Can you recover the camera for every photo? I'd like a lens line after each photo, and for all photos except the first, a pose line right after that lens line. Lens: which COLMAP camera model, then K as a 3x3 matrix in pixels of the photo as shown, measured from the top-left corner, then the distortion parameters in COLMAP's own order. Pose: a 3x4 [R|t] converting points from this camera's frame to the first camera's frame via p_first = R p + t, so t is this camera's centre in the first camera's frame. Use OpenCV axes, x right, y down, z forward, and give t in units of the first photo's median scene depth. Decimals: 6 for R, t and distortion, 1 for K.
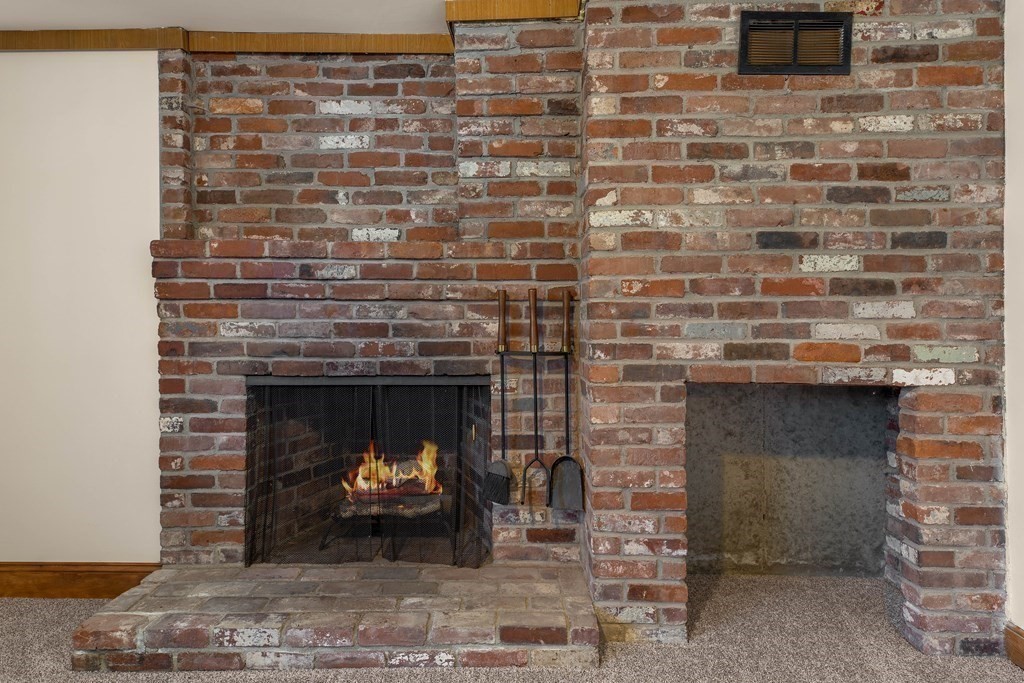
lens RADIAL K [[572.1, 0, 512.3], [0, 572.1, 322.9], [0, 0, 1]] dist [0.004018, 0.000315]
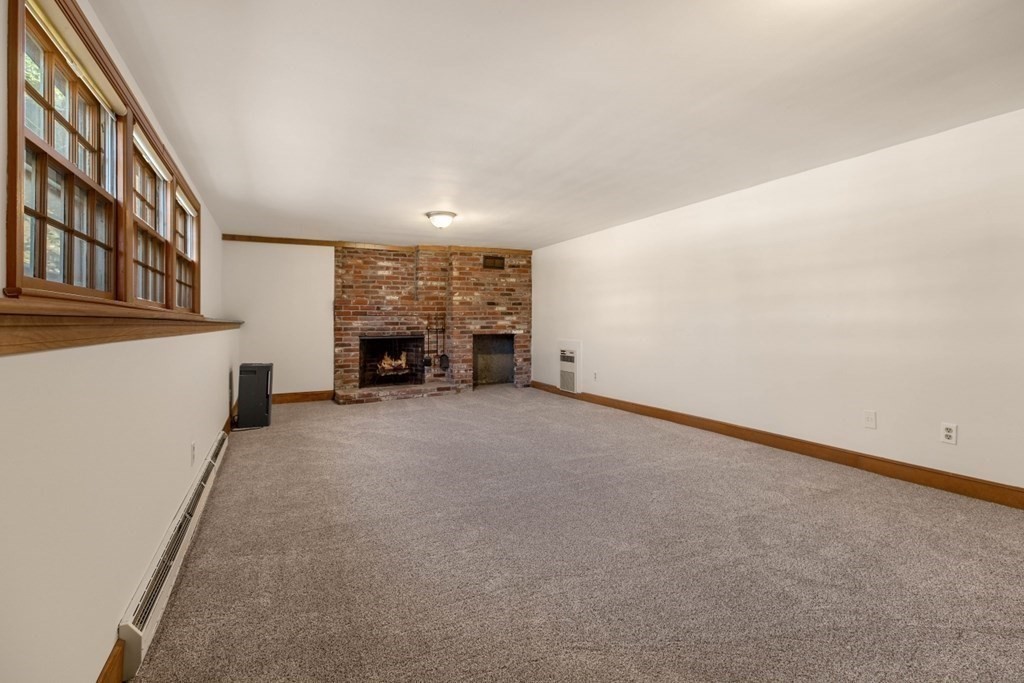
lens RADIAL K [[463.6, 0, 513.6], [0, 463.6, 325.8], [0, 0, 1]] dist [-0.001493, 0.000026]
pose [[0.880373, -0.011176, 0.474151, -1.025239], [0.004110, 0.999865, 0.015937, -0.018986], [-0.474265, -0.012082, 0.880299, -2.124007]]
